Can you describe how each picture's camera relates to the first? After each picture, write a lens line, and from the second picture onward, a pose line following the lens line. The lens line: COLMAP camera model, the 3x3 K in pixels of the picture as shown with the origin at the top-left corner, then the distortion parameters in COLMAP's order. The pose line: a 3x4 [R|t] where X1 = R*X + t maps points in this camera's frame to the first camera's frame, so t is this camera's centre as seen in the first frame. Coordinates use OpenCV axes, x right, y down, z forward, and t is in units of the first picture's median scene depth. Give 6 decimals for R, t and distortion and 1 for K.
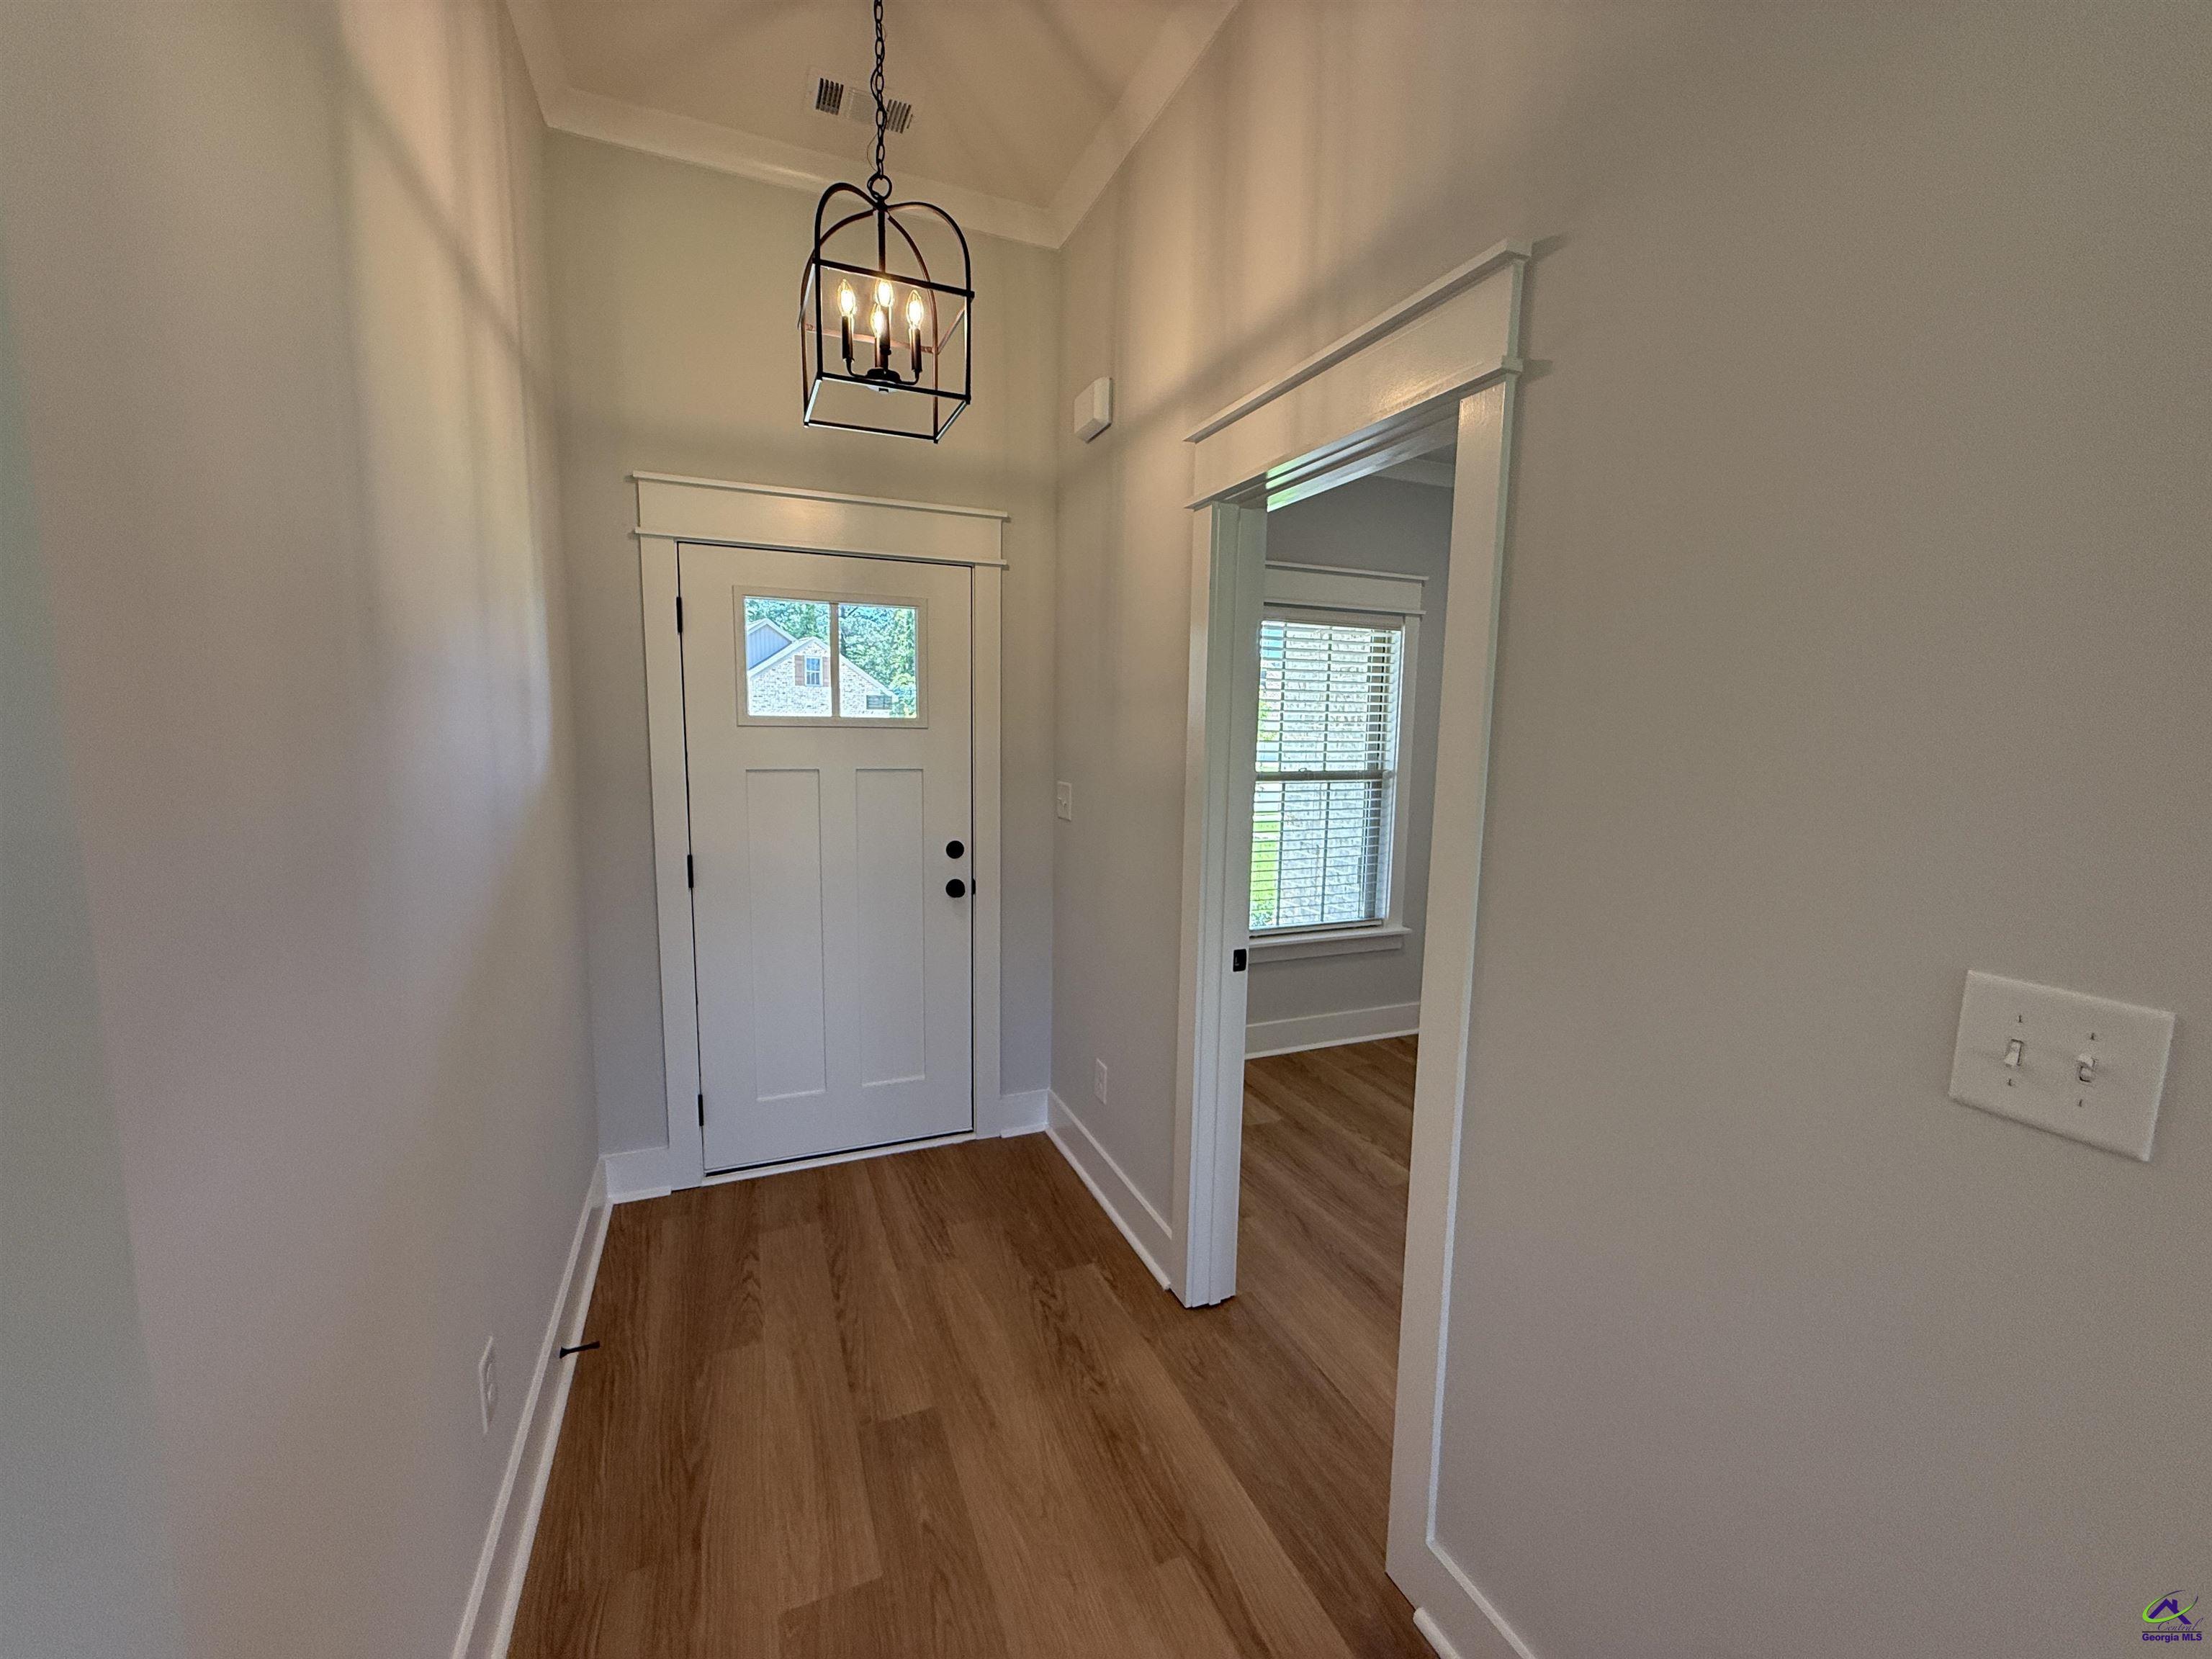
lens RADIAL K [[879.8, 0, 1113.7], [0, 879.8, 817.8], [0, 0, 1]] dist [0.001223, -0.000486]
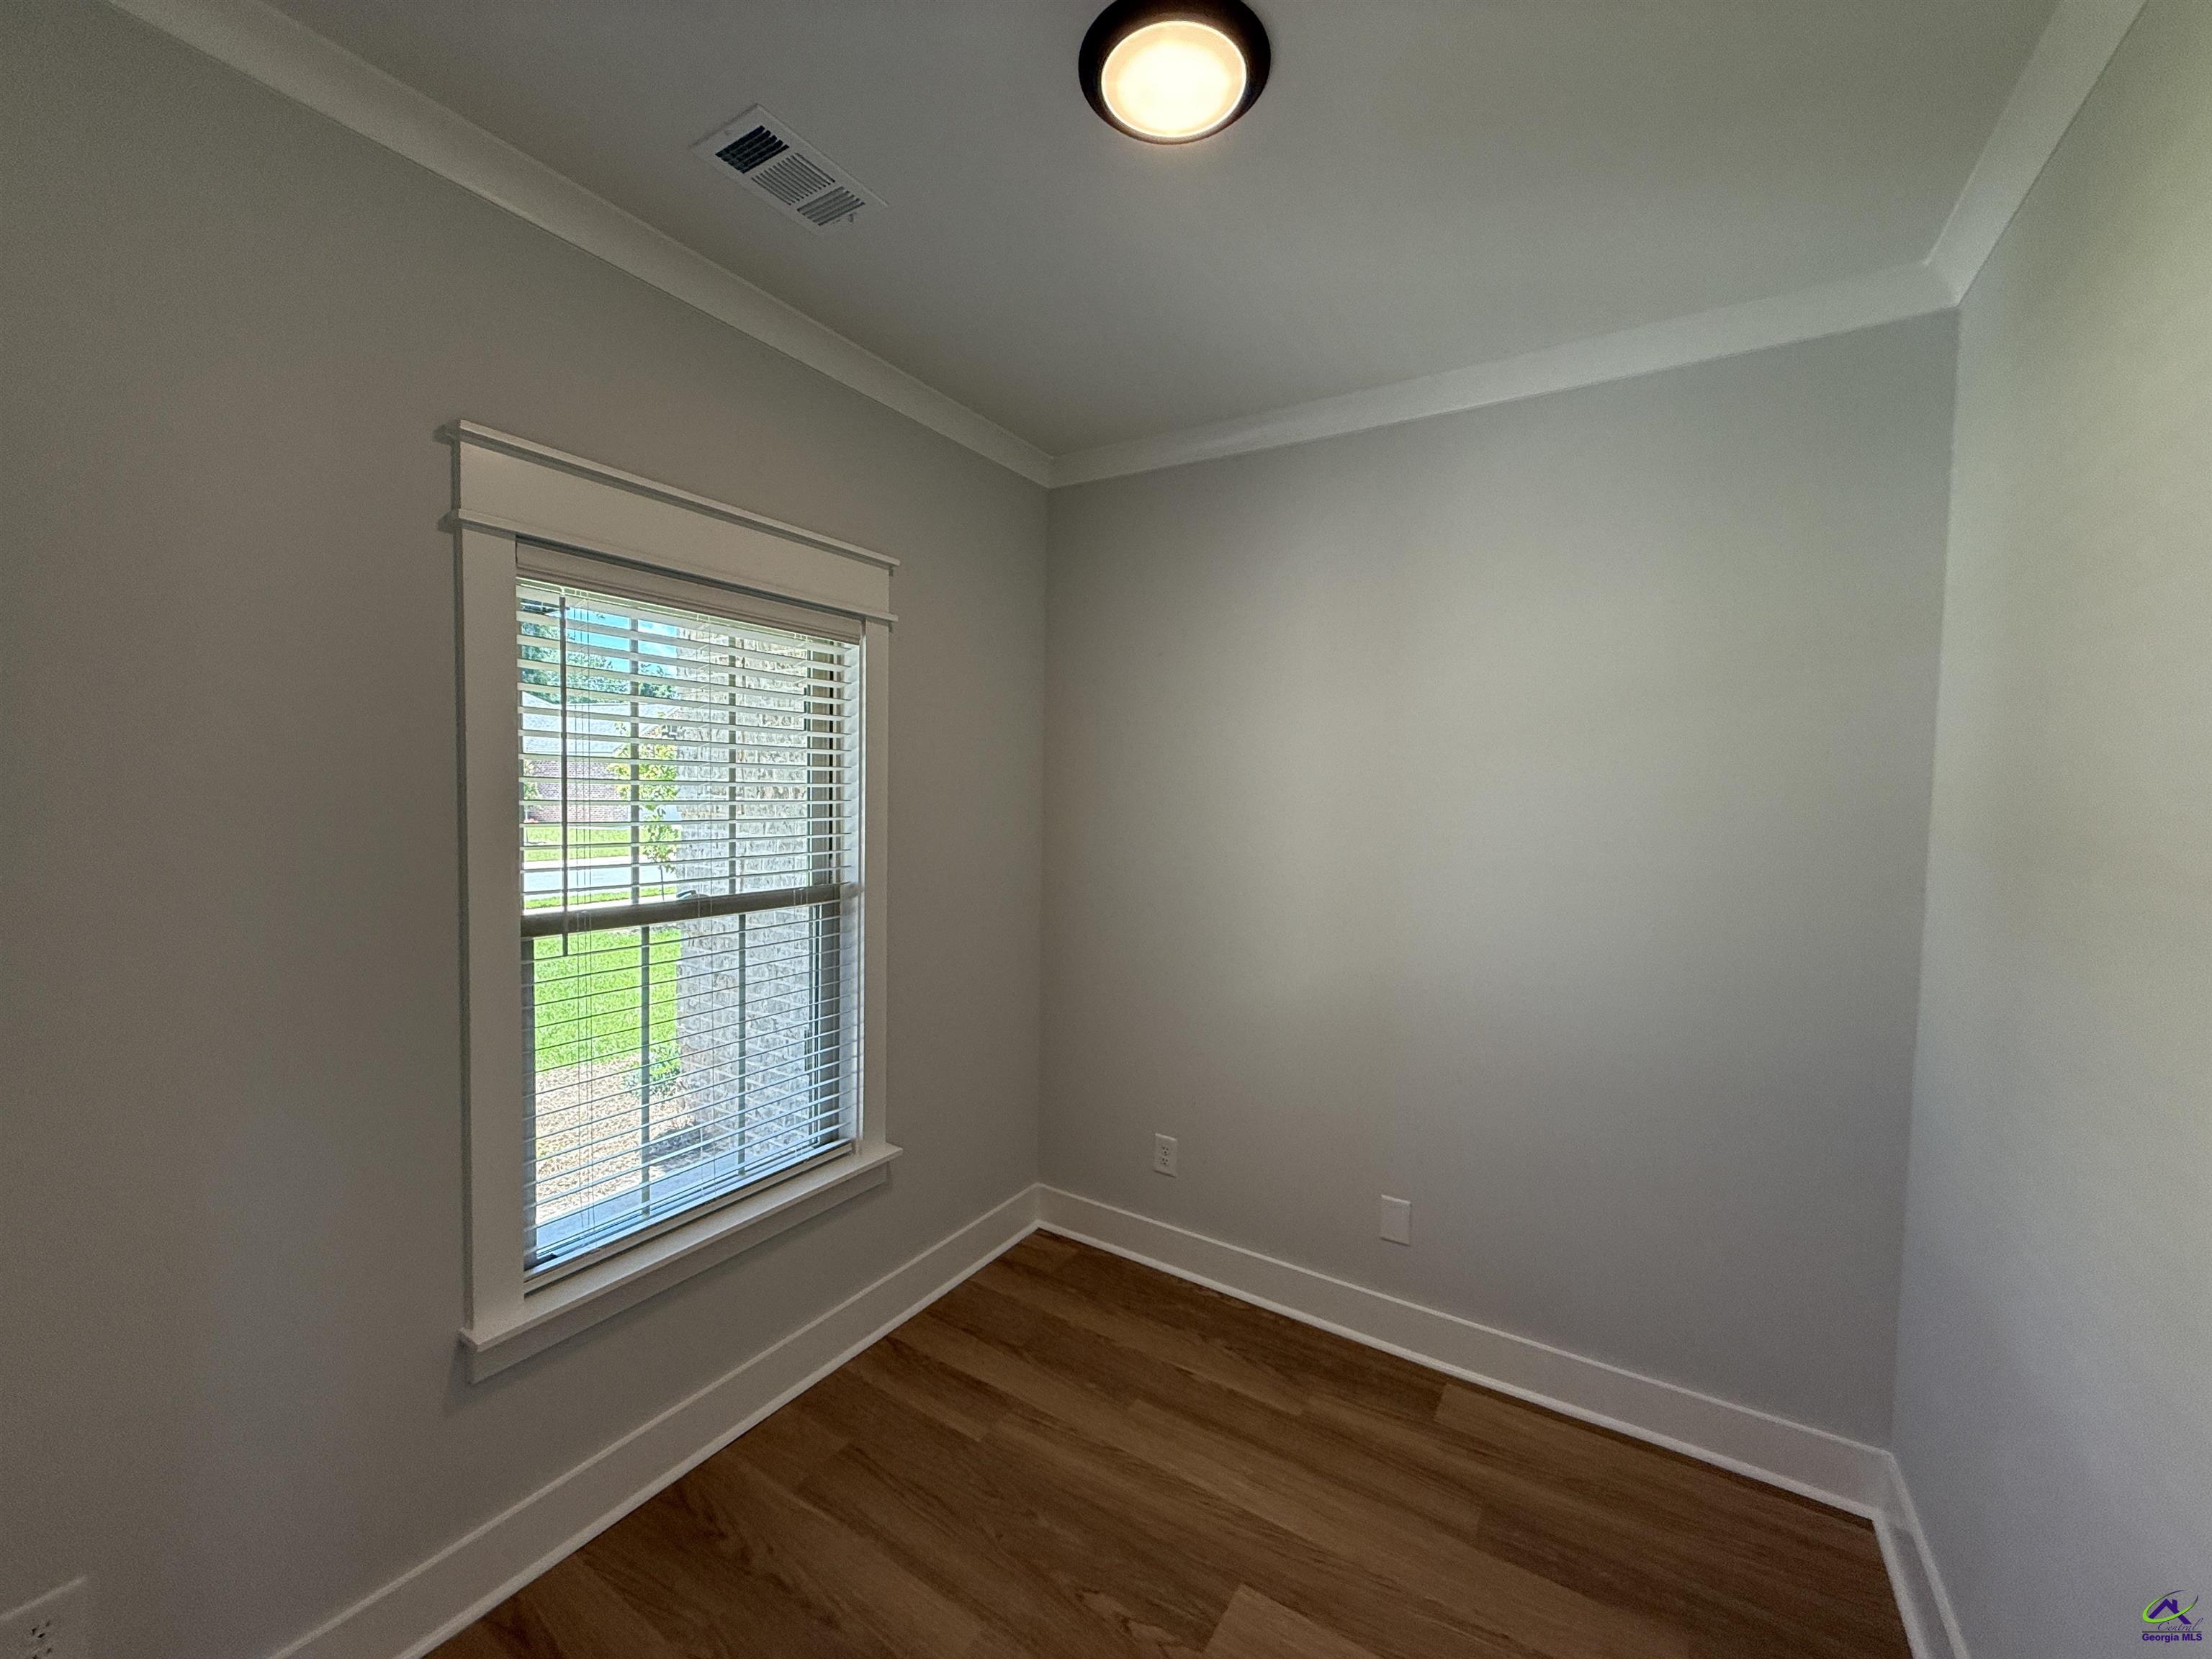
lens RADIAL K [[879.8, 0, 1088.8], [0, 879.8, 834.1], [0, 0, 1]] dist [0.001223, -0.000486]
pose [[0.830732, -0.034988, 0.555572, 0.123693], [0.061335, 0.997699, -0.028882, -0.061063], [-0.553283, 0.058069, 0.830967, 0.434391]]
